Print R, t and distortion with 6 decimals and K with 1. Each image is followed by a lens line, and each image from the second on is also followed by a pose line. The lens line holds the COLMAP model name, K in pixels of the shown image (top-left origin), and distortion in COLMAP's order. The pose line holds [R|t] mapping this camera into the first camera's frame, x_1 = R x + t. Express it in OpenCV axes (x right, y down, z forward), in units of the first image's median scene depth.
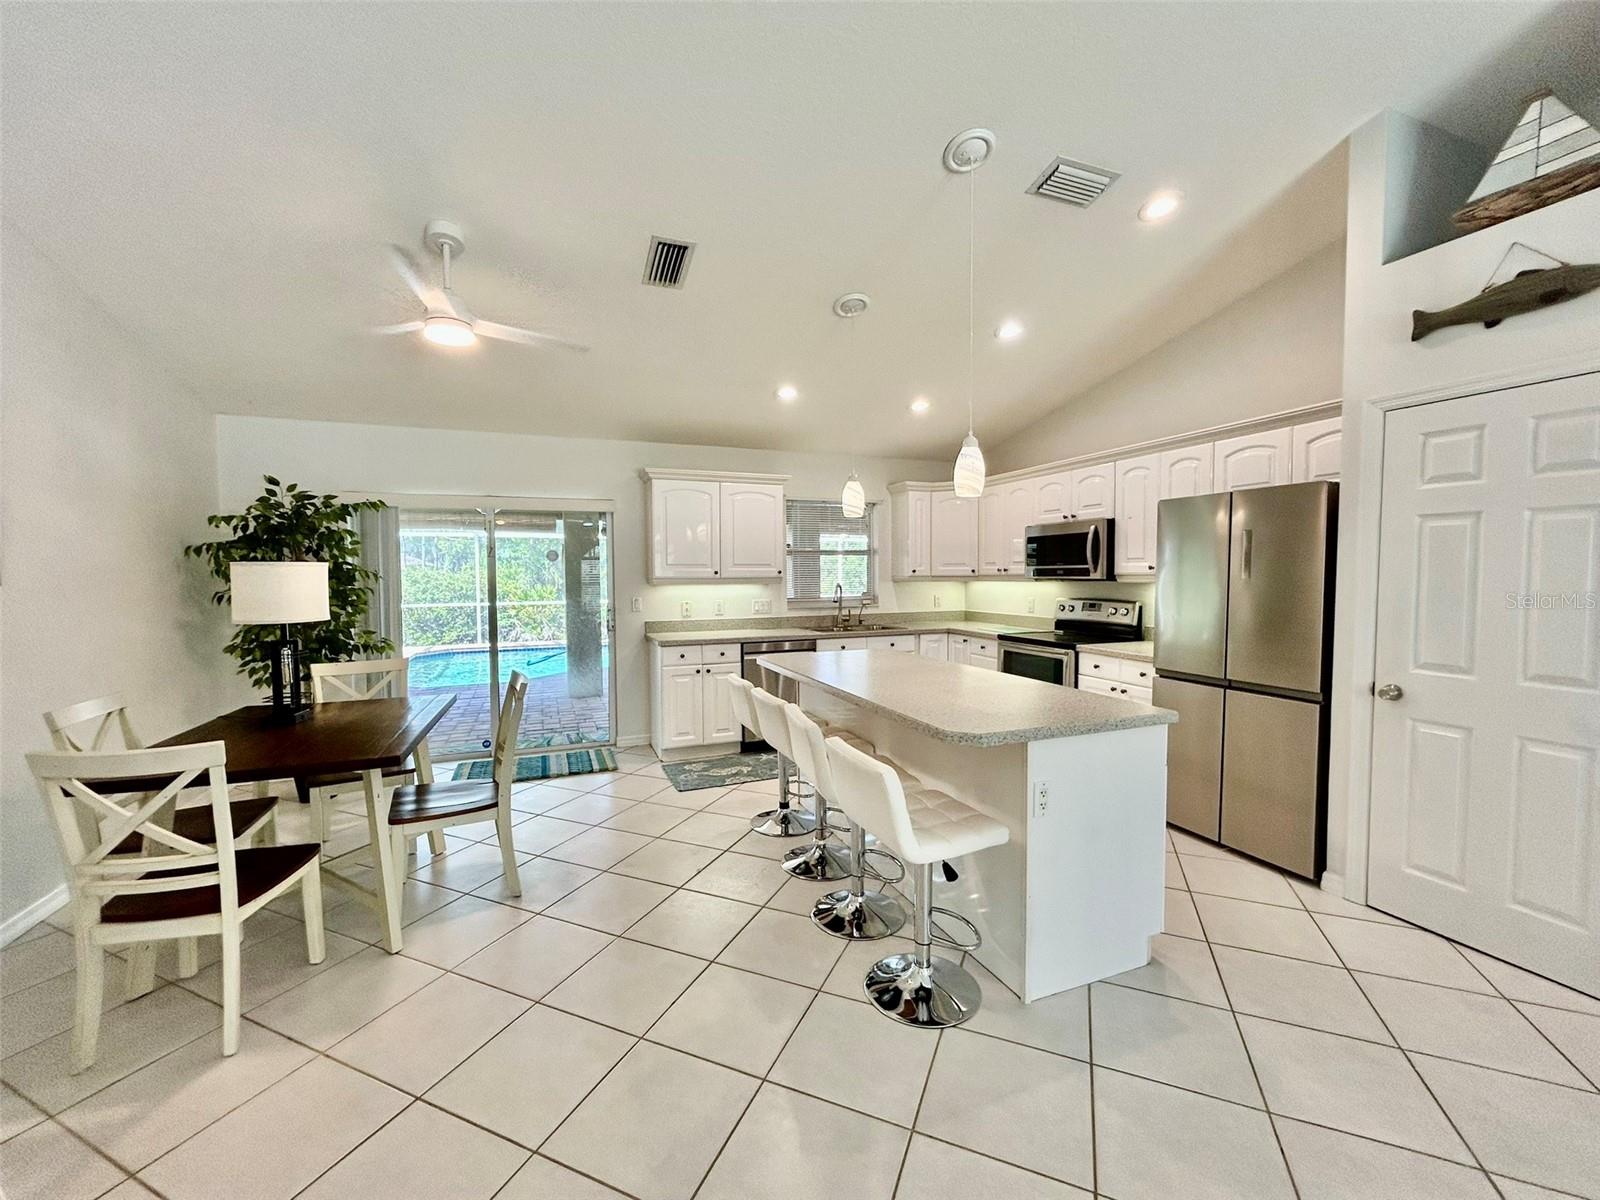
lens RADIAL K [[648.6, 0, 791.9], [0, 648.6, 598.2], [0, 0, 1]] dist [-0.001246, 0.001288]
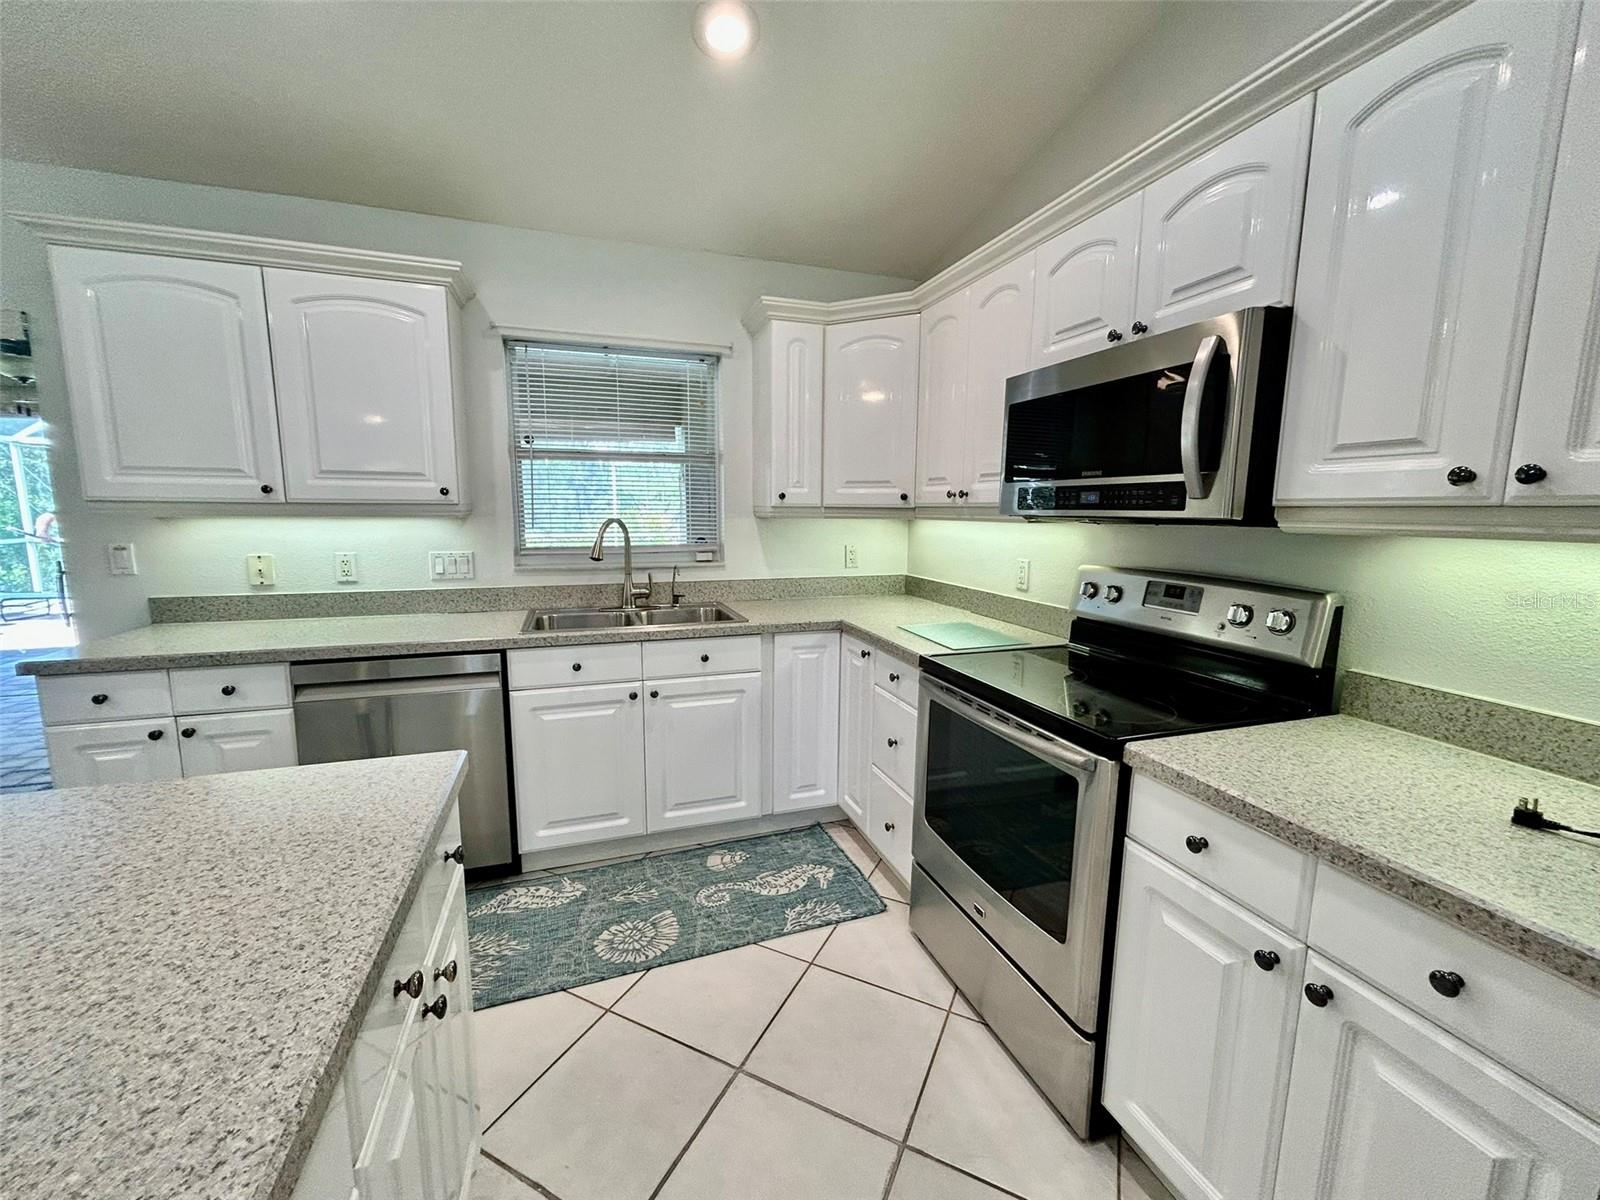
lens RADIAL K [[648.6, 0, 797.8], [0, 648.6, 593.6], [0, 0, 1]] dist [-0.001246, 0.001288]
pose [[0.998712, 0.021253, -0.046079, 0.274465], [-0.016831, 0.995400, 0.094313, -0.019140], [0.047872, -0.093416, 0.994476, 0.641089]]
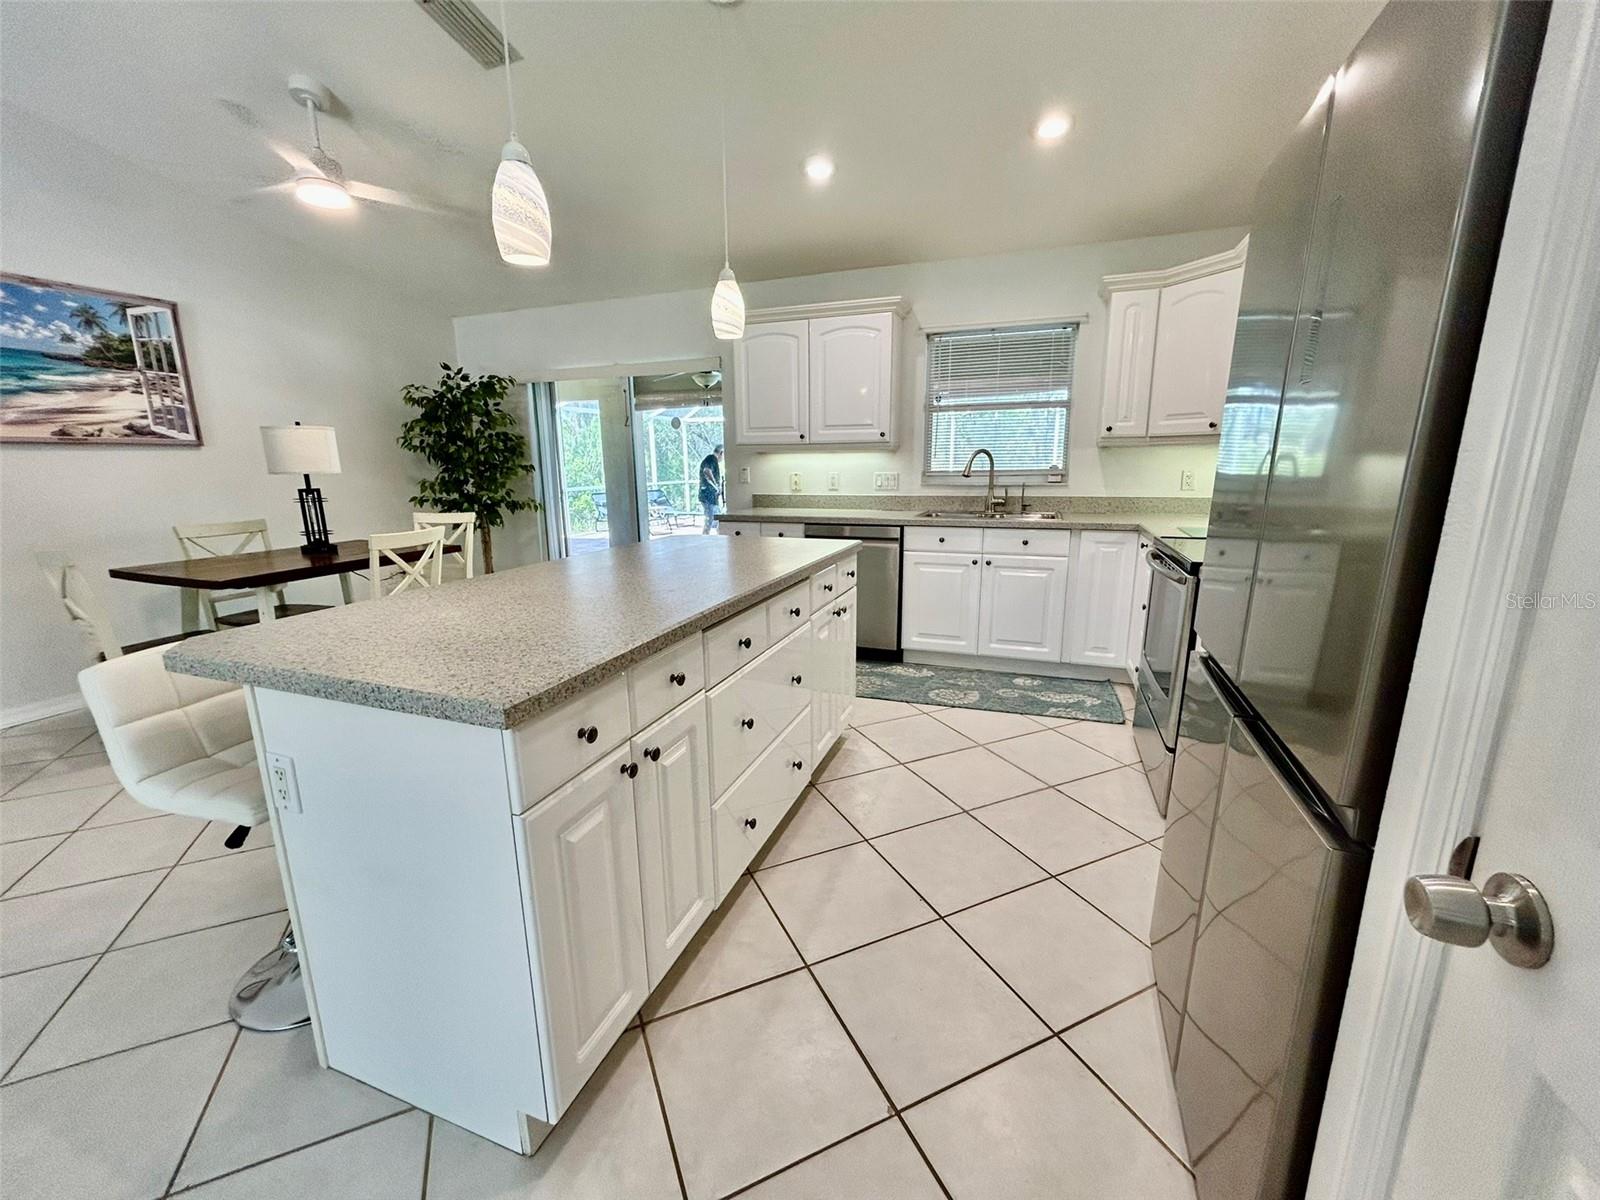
lens RADIAL K [[648.6, 0, 787.8], [0, 648.6, 597.2], [0, 0, 1]] dist [-0.001246, 0.001288]
pose [[0.734185, 0.139992, -0.664360, 0.487136], [-0.022654, 0.983018, 0.182104, 0.012459], [0.678571, -0.118648, 0.724889, 0.398409]]
